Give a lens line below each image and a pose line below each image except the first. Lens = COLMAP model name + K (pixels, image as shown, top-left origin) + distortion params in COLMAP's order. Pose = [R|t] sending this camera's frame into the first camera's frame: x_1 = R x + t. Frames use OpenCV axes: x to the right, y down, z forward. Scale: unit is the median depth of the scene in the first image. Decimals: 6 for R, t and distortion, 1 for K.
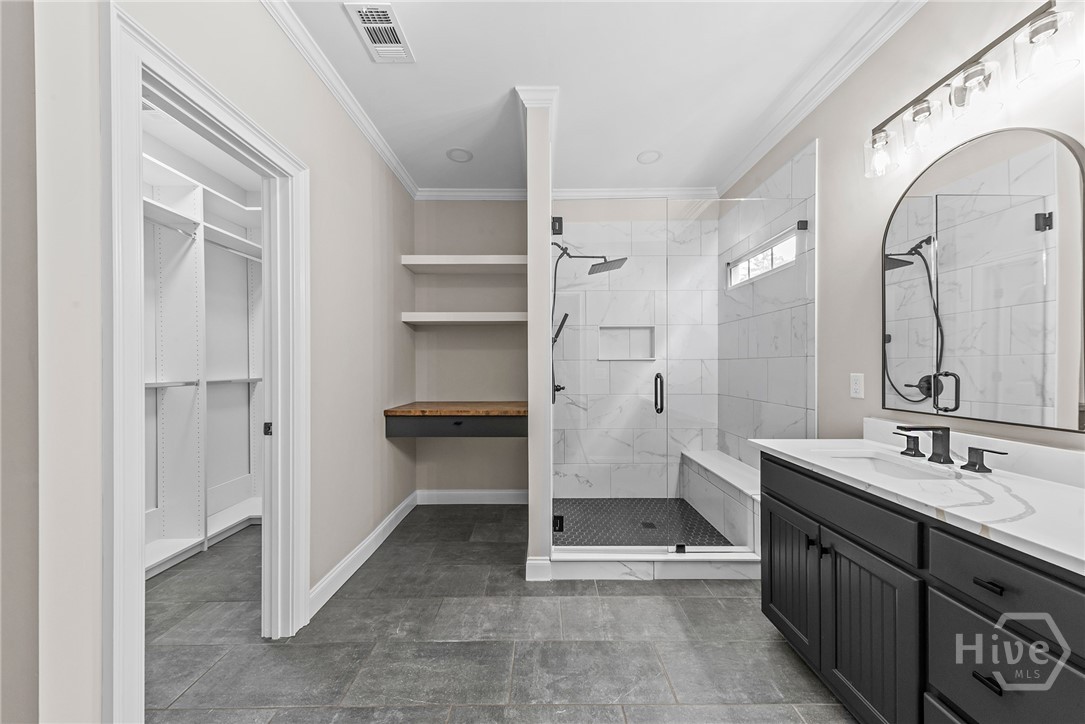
lens RADIAL K [[367.6, 0, 540.2], [0, 367.6, 362.8], [0, 0, 1]] dist [0.015144, -0.000059]
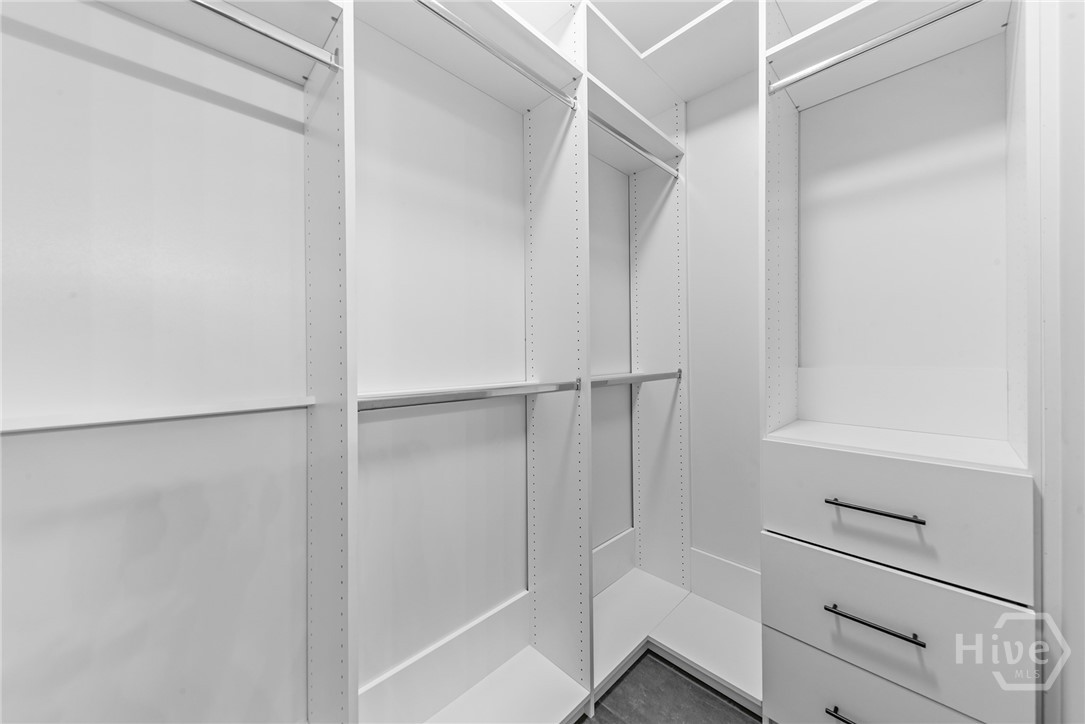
lens RADIAL K [[383.7, 0, 545.6], [0, 383.7, 357.2], [0, 0, 1]] dist [-0.000096, -0.000049]
pose [[0.725484, 0.003616, -0.688229, -0.579664], [0.000181, 0.999985, 0.005445, 0.012849], [0.688239, -0.004075, 0.725473, 0.575599]]
